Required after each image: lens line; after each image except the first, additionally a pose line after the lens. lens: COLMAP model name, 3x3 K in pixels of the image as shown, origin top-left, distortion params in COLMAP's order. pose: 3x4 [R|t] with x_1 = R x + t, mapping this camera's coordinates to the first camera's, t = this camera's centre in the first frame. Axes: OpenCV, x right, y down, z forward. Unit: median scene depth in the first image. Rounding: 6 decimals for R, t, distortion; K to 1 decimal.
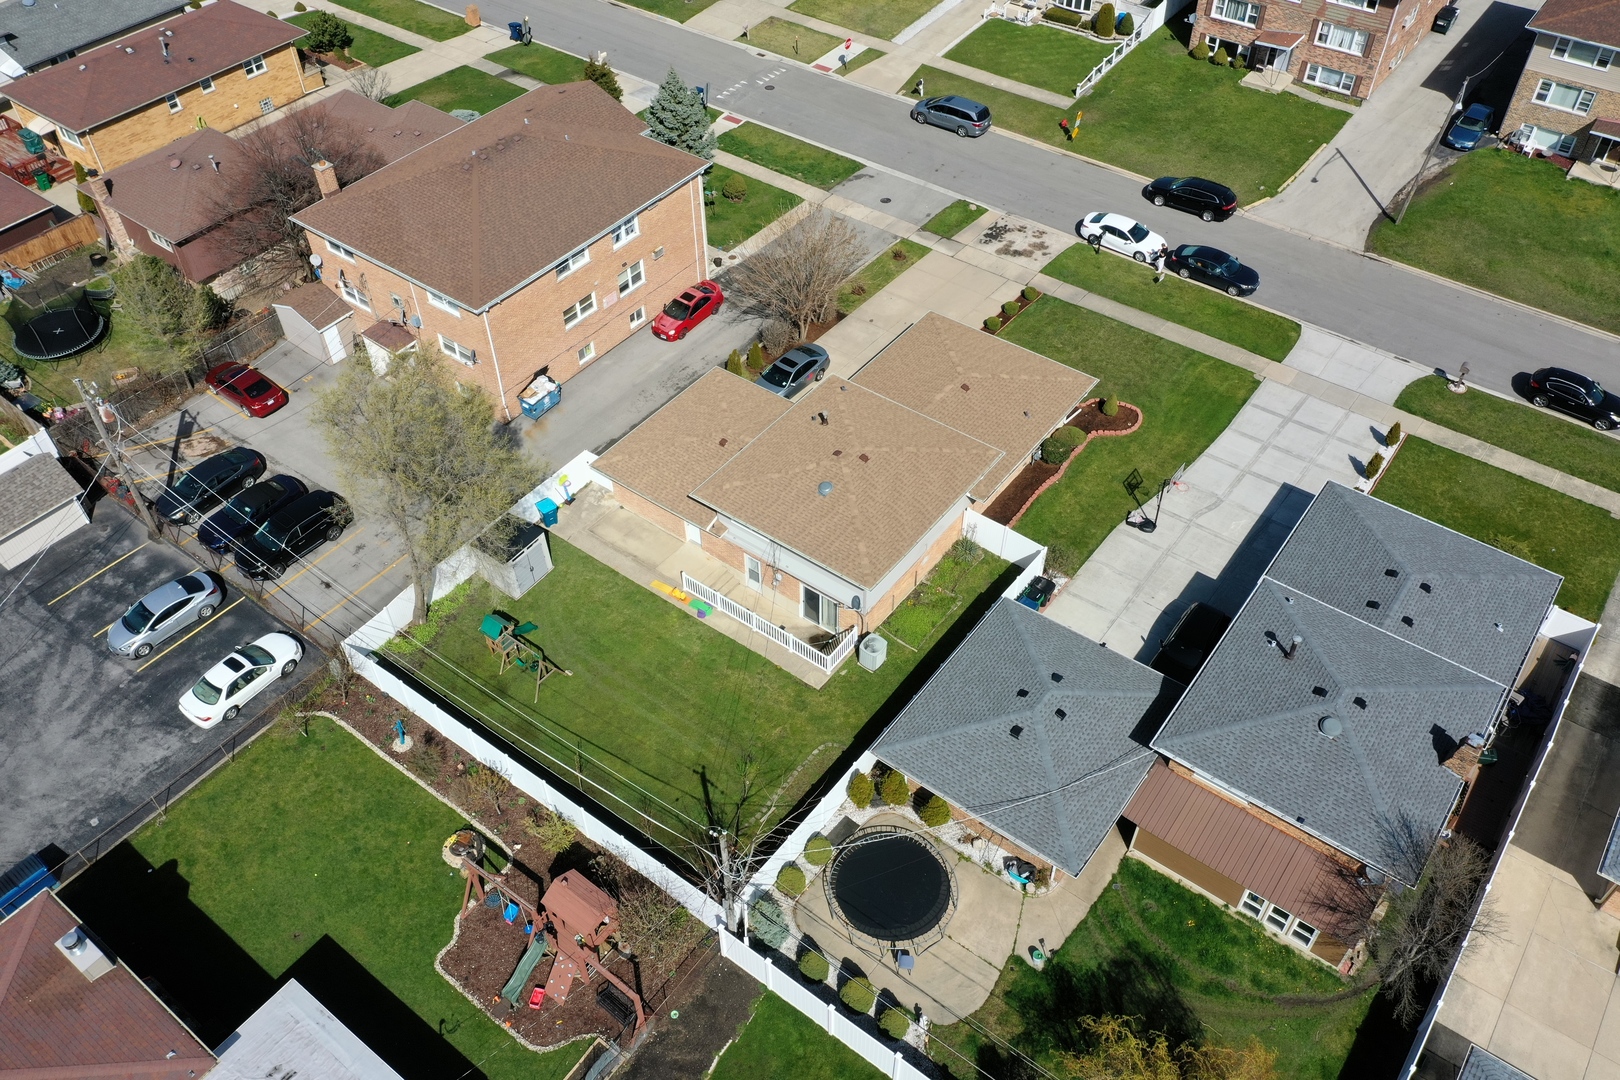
lens RADIAL K [[1270.4, 0, 810.0], [0, 1270.4, 540.0], [0, 0, 1]] dist [-0.009365, -0.001039]
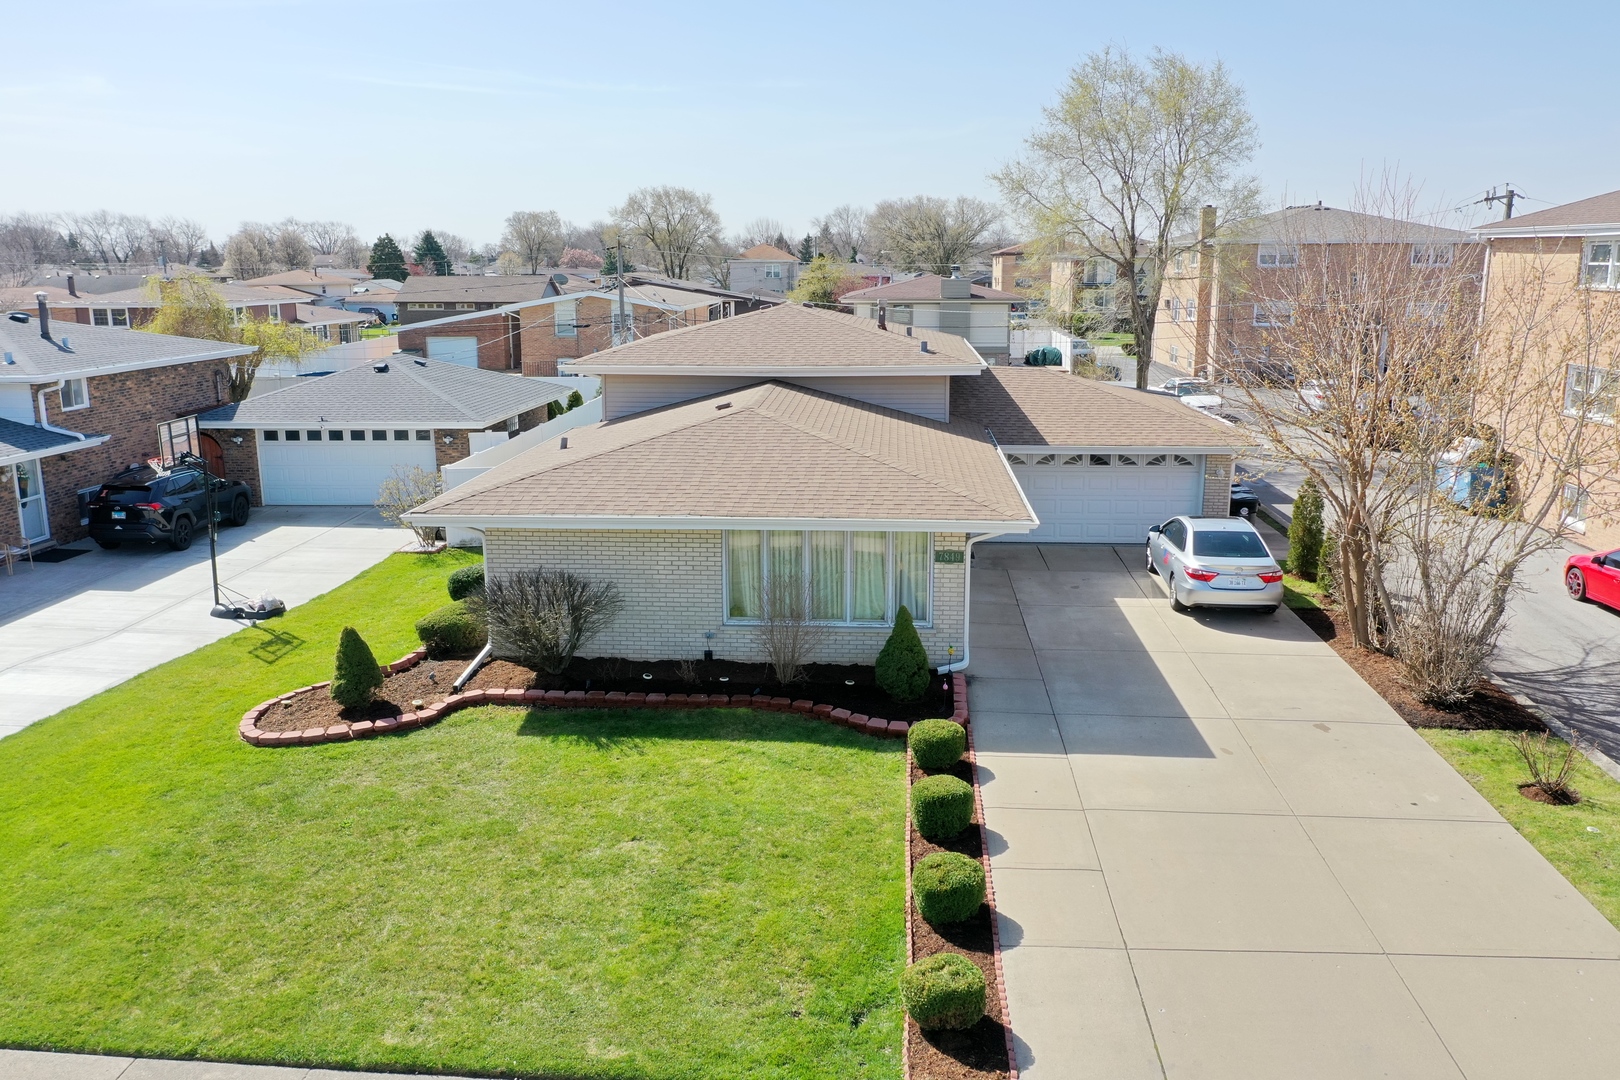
lens RADIAL K [[1270.4, 0, 810.0], [0, 1270.4, 540.0], [0, 0, 1]] dist [-0.009365, -0.001039]
pose [[-0.838998, 0.131687, -0.527960, 0.298115], [-0.379564, 0.553596, 0.741258, -0.381427], [0.389890, 0.822308, -0.414482, 1.129618]]
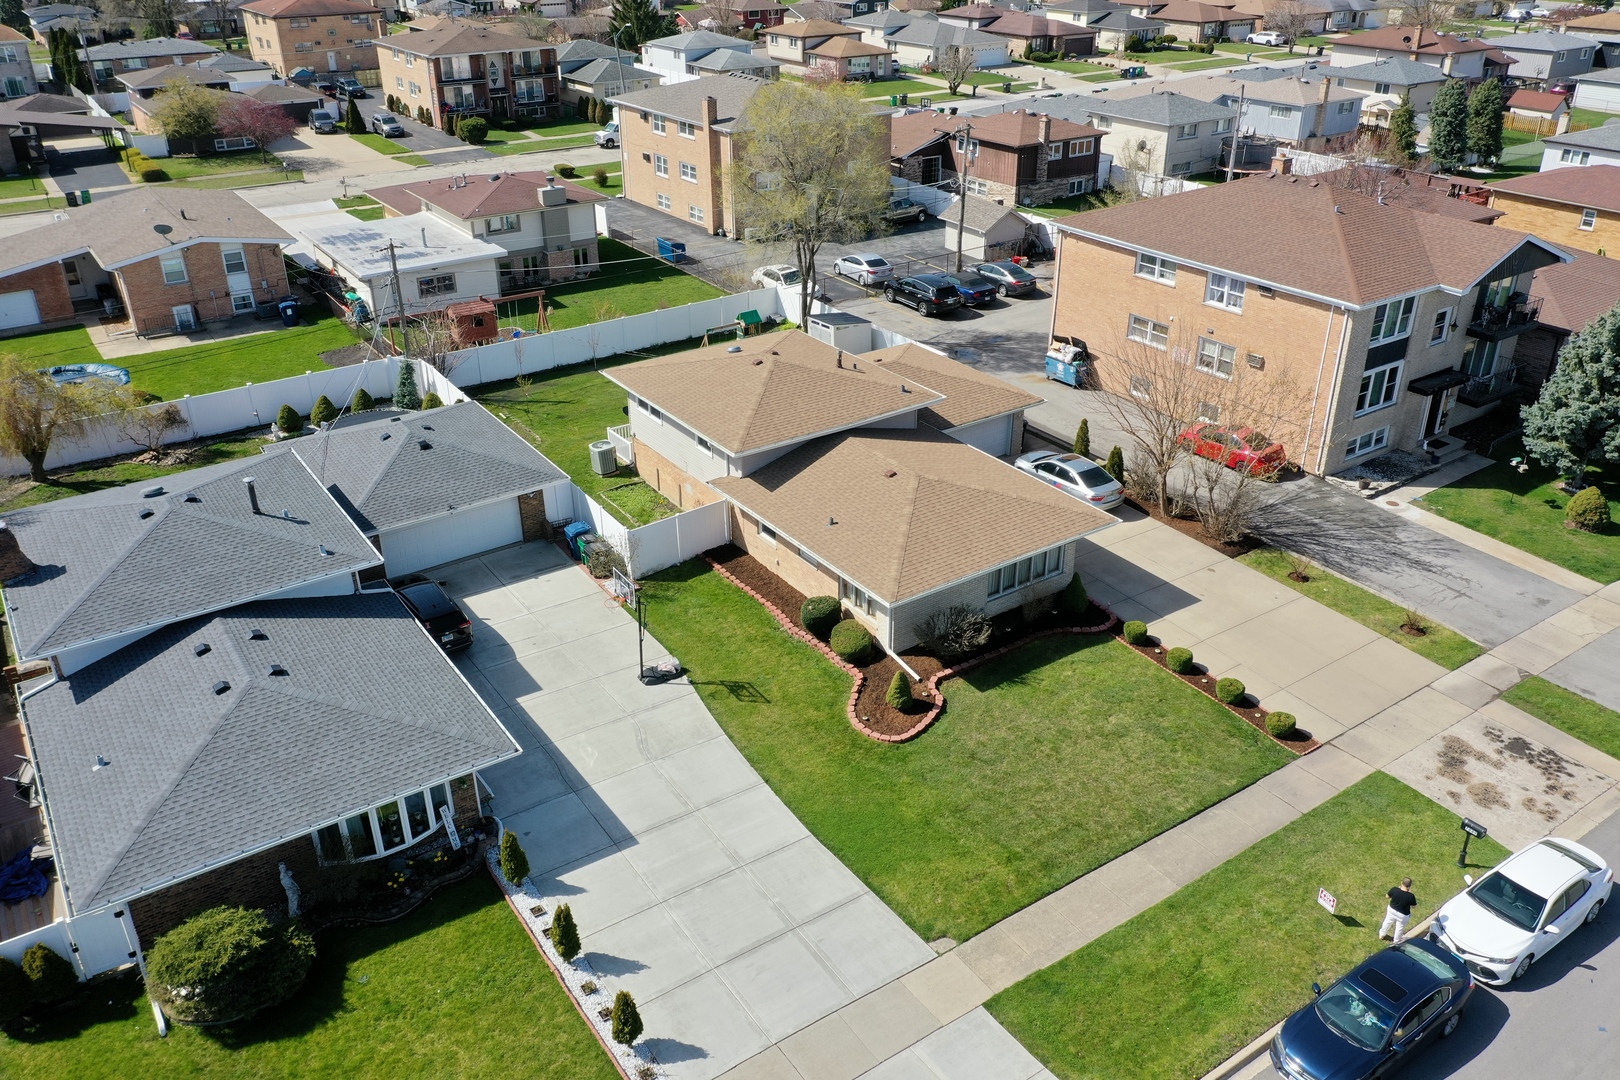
lens RADIAL K [[1266.3, 0, 826.8], [0, 1266.3, 538.9], [0, 0, 1]] dist [-0.000510, 0.001370]
pose [[-0.308768, 0.448605, -0.838699, 0.698086], [-0.676373, 0.516396, 0.525219, -0.420881], [0.668716, 0.729444, 0.143977, 0.834710]]
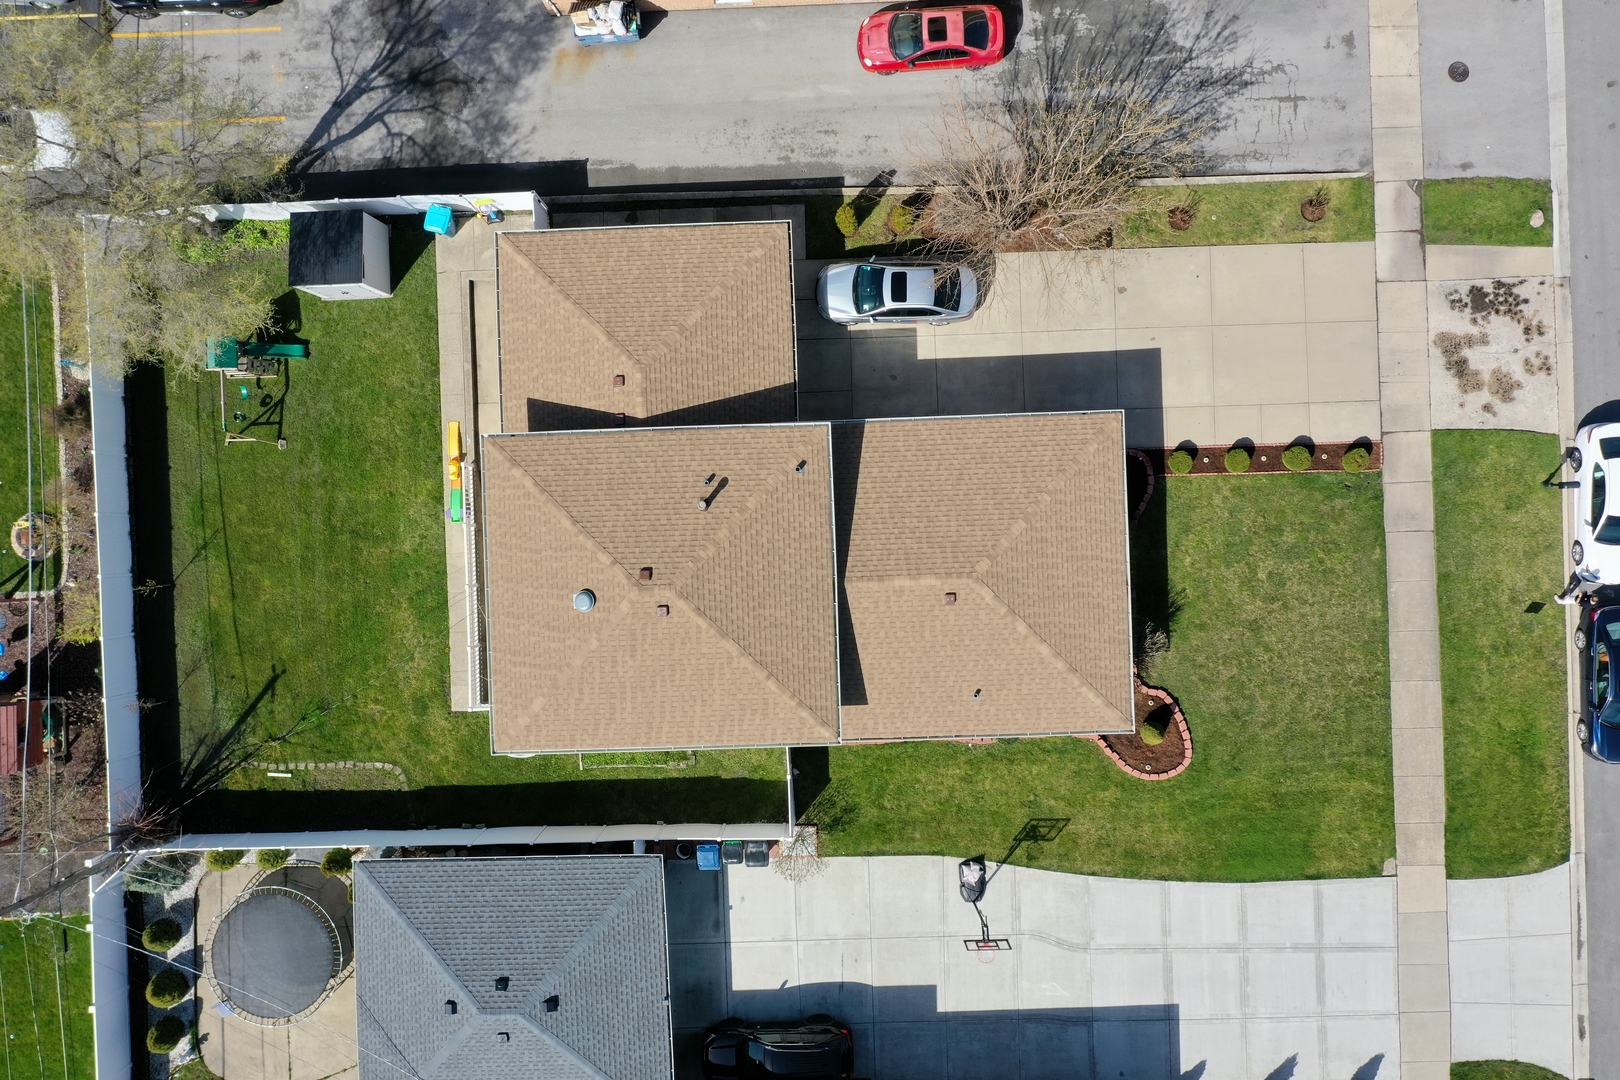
lens RADIAL K [[1270.4, 0, 810.0], [0, 1270.4, 540.0], [0, 0, 1]] dist [-0.009365, -0.001039]
pose [[0.627091, 0.778942, -0.002329, 0.053609], [-0.547018, 0.442504, 0.710606, -0.502831], [0.554552, -0.444341, 0.703586, 0.493648]]
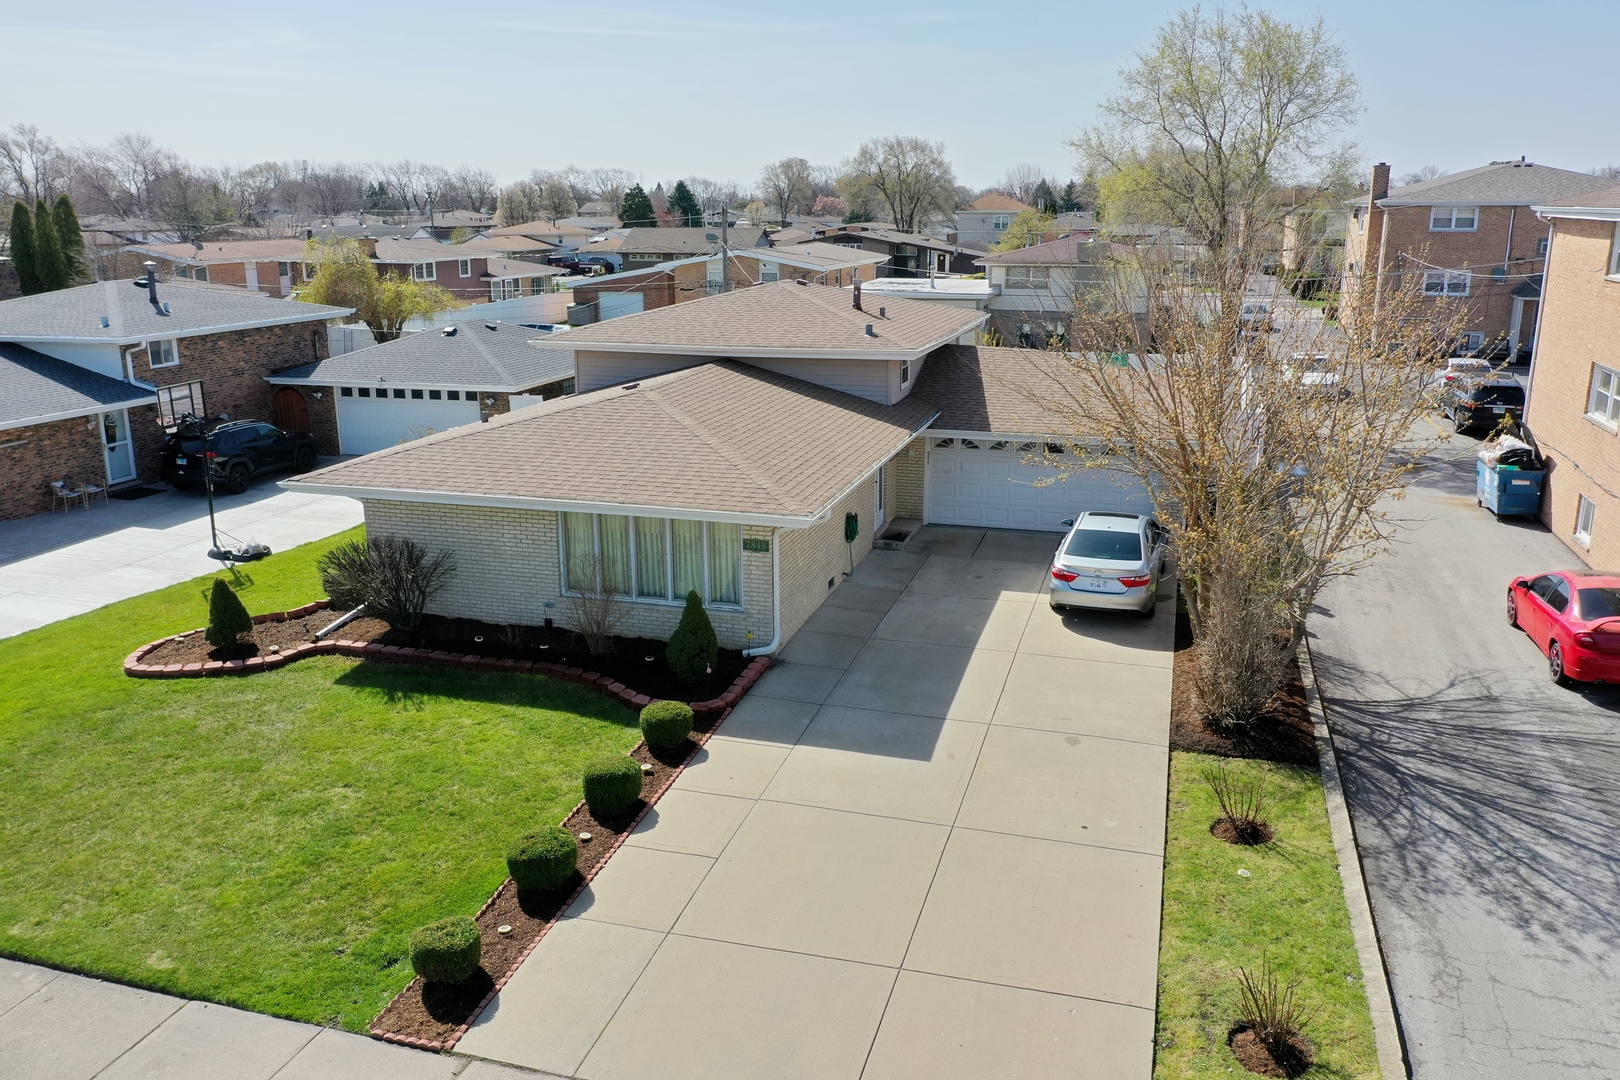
lens RADIAL K [[1270.4, 0, 810.0], [0, 1270.4, 540.0], [0, 0, 1]] dist [-0.009365, -0.001039]
pose [[-0.937387, 0.103651, -0.332508, 0.198965], [-0.238586, 0.504414, 0.829846, -0.435045], [0.253736, 0.857218, -0.448101, 1.165303]]
